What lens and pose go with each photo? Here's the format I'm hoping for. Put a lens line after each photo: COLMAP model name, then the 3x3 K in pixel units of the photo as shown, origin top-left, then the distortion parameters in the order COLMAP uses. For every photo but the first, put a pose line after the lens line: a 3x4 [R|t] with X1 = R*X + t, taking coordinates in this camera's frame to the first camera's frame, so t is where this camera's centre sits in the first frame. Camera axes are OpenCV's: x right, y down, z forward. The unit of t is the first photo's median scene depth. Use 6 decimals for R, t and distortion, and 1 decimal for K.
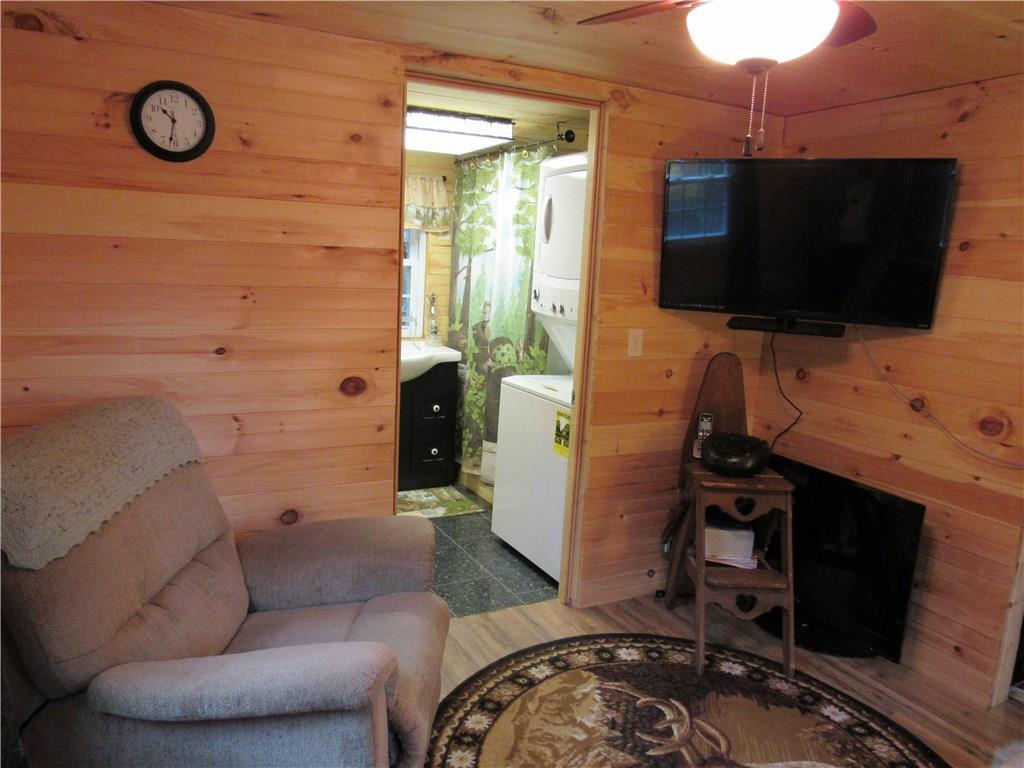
lens RADIAL K [[738.8, 0, 512.0], [0, 738.8, 384.0], [0, 0, 1]] dist [-0.002110, 0.001611]
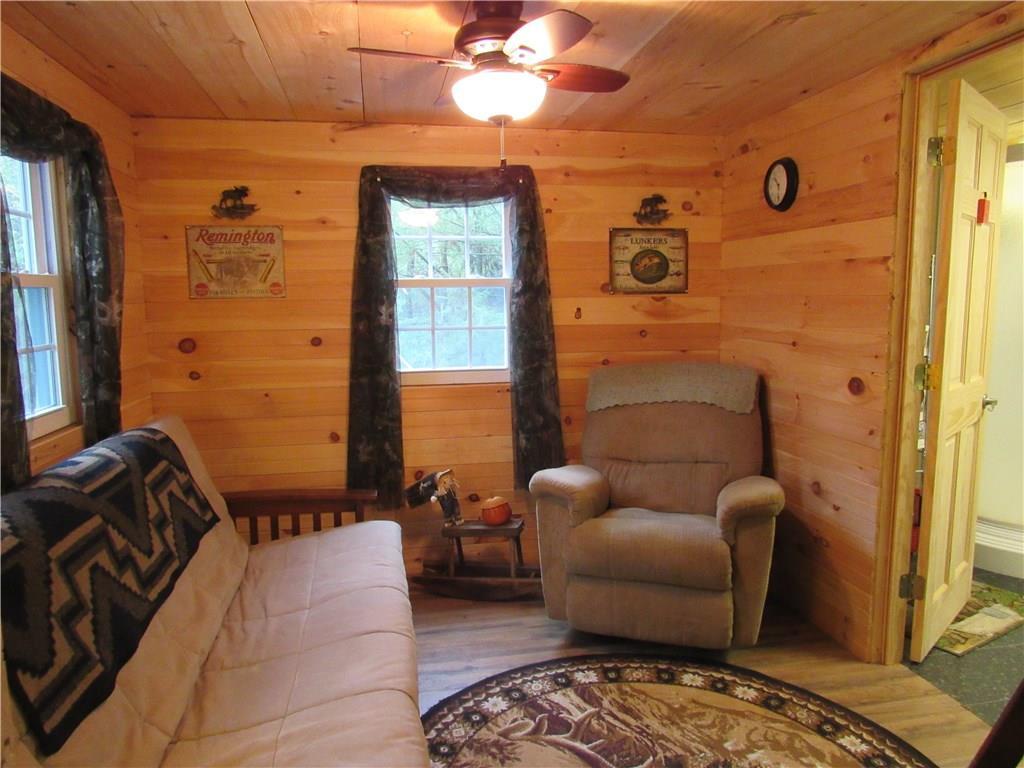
lens RADIAL K [[738.8, 0, 512.0], [0, 738.8, 384.0], [0, 0, 1]] dist [-0.002110, 0.001611]
pose [[-0.290486, 0.071262, -0.954222, 1.039761], [-0.166039, 0.978341, 0.123610, -0.053902], [0.942364, 0.194345, -0.272362, 0.888688]]
